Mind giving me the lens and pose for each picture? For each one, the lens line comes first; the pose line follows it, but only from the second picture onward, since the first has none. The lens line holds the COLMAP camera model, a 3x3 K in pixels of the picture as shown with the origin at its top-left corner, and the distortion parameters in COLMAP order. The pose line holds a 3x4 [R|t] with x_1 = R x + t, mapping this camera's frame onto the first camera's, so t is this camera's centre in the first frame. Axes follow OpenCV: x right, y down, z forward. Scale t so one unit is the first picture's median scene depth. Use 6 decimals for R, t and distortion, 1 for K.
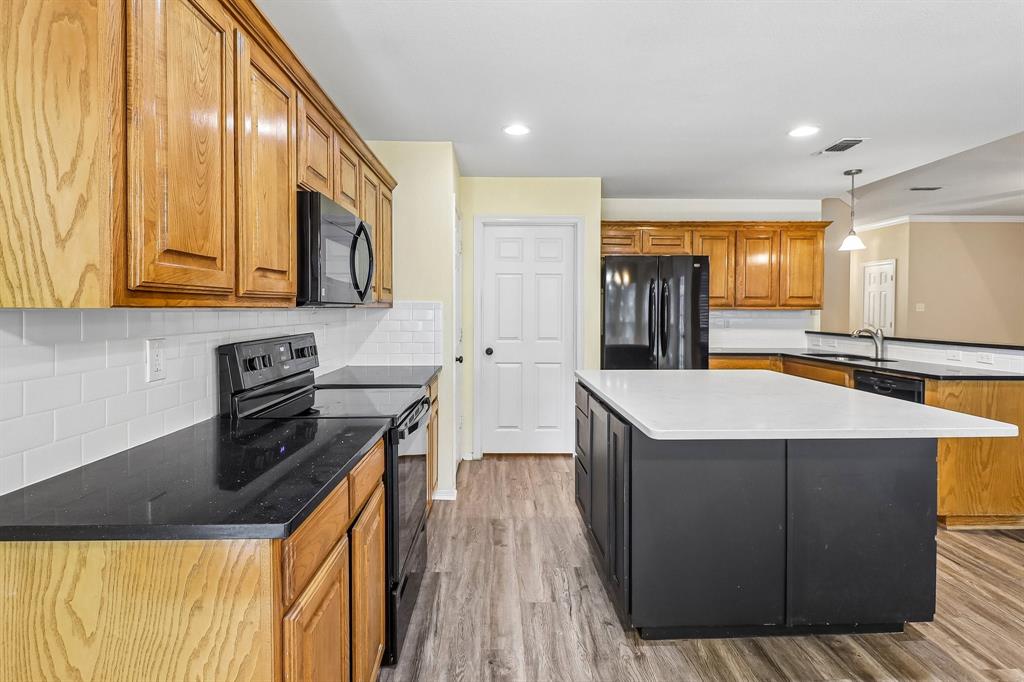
lens RADIAL K [[501.8, 0, 511.8], [0, 501.8, 316.1], [0, 0, 1]] dist [-0.004886, -0.002283]
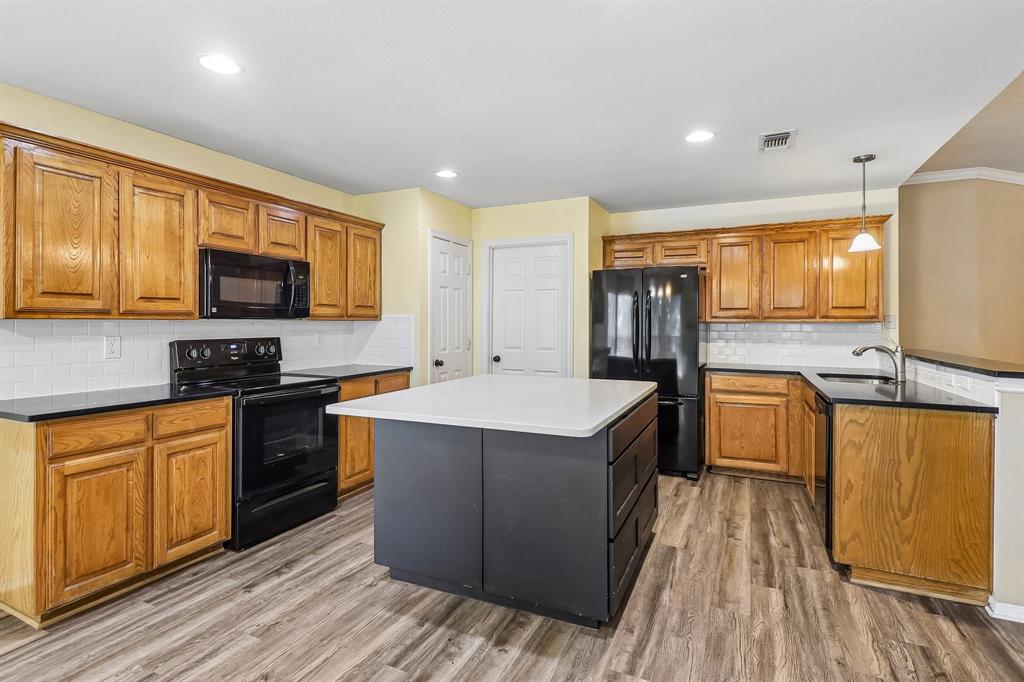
lens RADIAL K [[507.3, 0, 514.8], [0, 507.3, 323.4], [0, 0, 1]] dist [-0.000340, -0.000218]
pose [[0.899719, 0.000788, -0.436468, 0.737300], [-0.006646, 0.999907, -0.011894, 0.005316], [0.436418, 0.013602, 0.899641, -0.025685]]
